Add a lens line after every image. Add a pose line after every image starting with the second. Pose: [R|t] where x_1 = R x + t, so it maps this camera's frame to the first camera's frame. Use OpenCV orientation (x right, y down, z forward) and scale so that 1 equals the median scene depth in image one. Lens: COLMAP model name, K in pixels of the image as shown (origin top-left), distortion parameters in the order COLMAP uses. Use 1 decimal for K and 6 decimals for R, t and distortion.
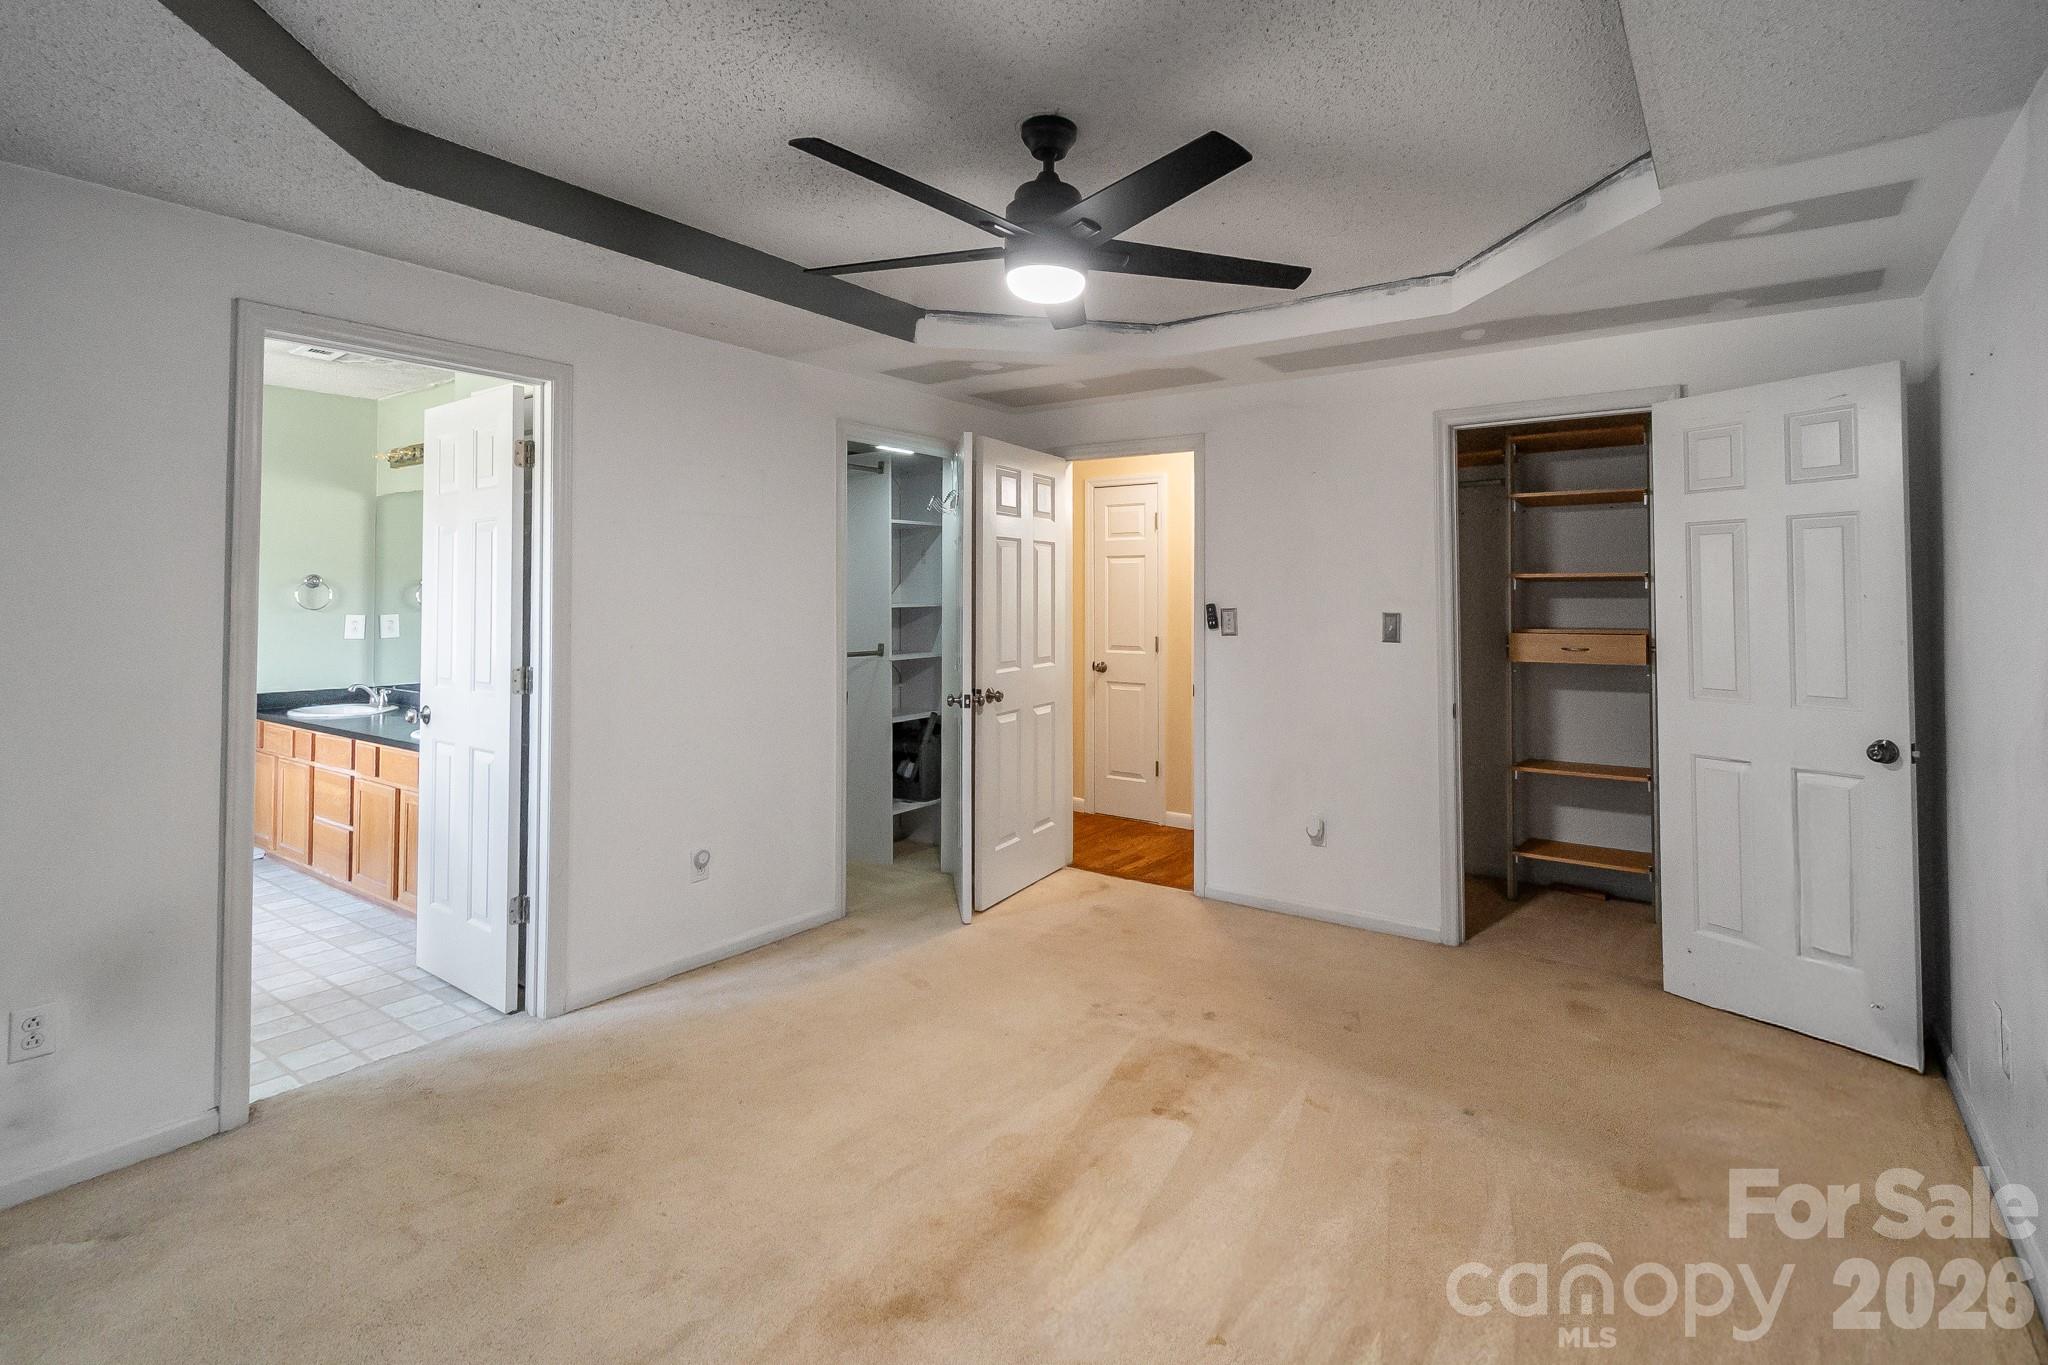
lens RADIAL K [[943.4, 0, 1064.6], [0, 943.4, 571.3], [0, 0, 1]] dist [0.009545, -0.004471]
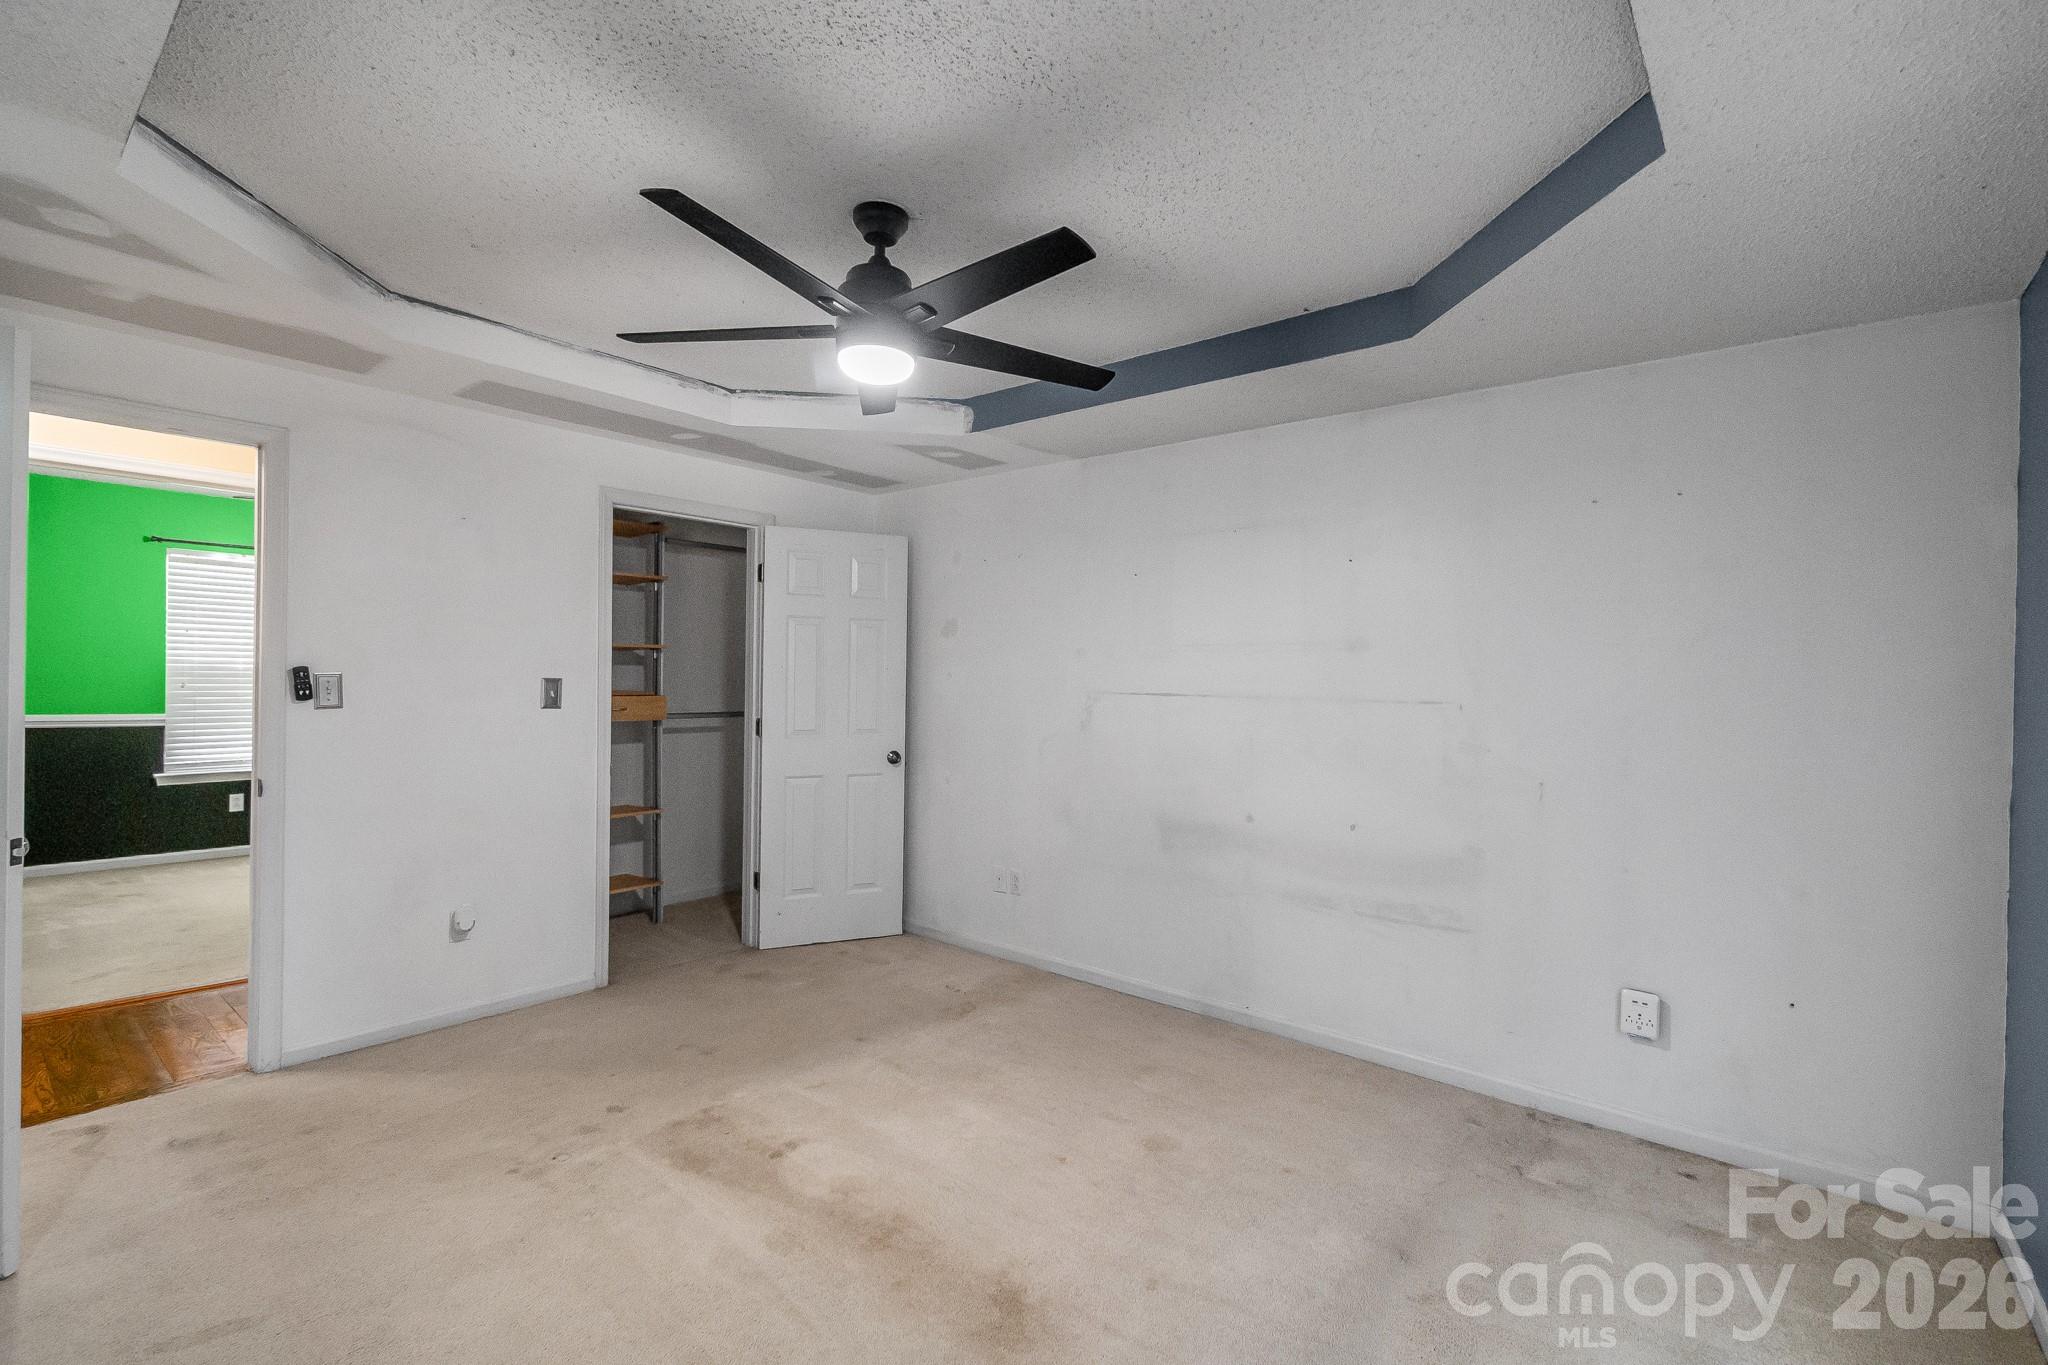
lens RADIAL K [[943.4, 0, 1023.1], [0, 943.4, 672.1], [0, 0, 1]] dist [0.009545, -0.004471]
pose [[0.087268, 0.003466, 0.996179, -0.717743], [-0.047148, 0.998888, 0.000655, 0.016155], [-0.995069, -0.047025, 0.087334, 0.511977]]
